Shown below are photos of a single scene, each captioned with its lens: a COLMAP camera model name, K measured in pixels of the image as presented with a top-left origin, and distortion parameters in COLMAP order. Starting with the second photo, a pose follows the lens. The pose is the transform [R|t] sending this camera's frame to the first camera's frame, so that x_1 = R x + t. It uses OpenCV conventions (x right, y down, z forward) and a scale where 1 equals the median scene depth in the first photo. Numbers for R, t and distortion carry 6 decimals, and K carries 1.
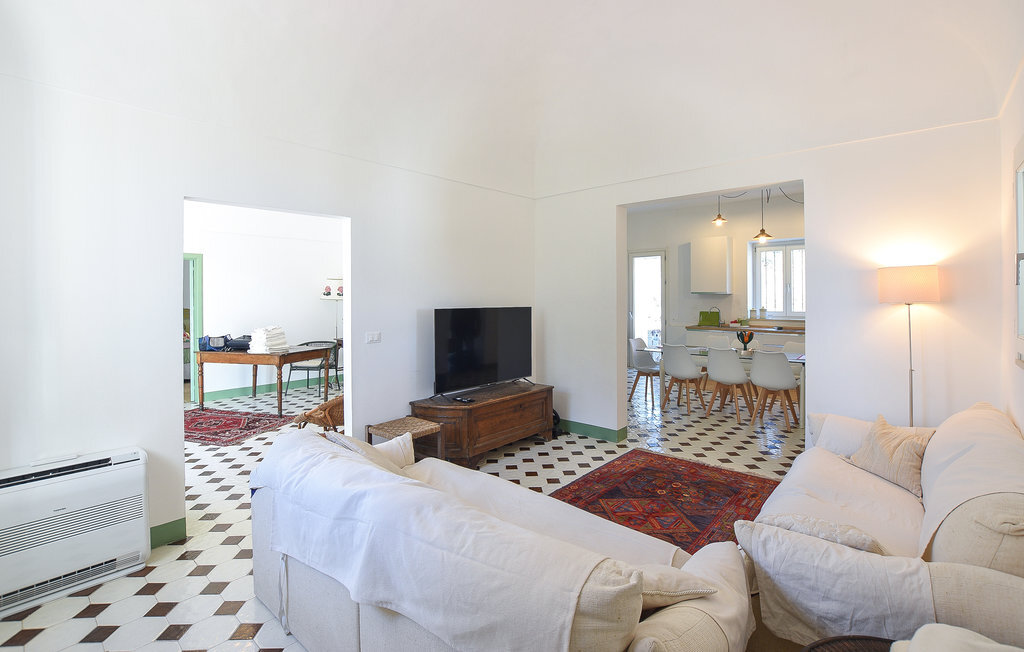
lens RADIAL K [[462.5, 0, 511.8], [0, 462.5, 295.7], [0, 0, 1]] dist [-0.037241, -0.000020]
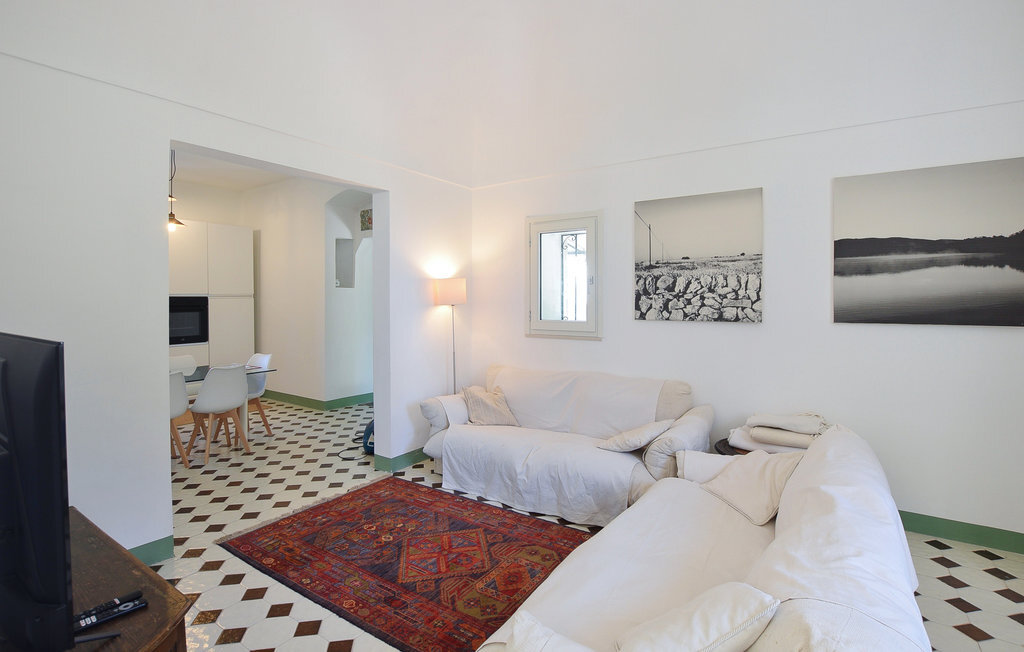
lens RADIAL K [[484.8, 0, 511.5], [0, 484.8, 308.7], [0, 0, 1]] dist [-0.001155, -0.000165]
pose [[-0.110189, -0.016898, 0.993767, -0.521698], [-0.000183, 0.999856, 0.016981, 0.002916], [-0.993911, 0.001689, -0.110177, 0.823538]]
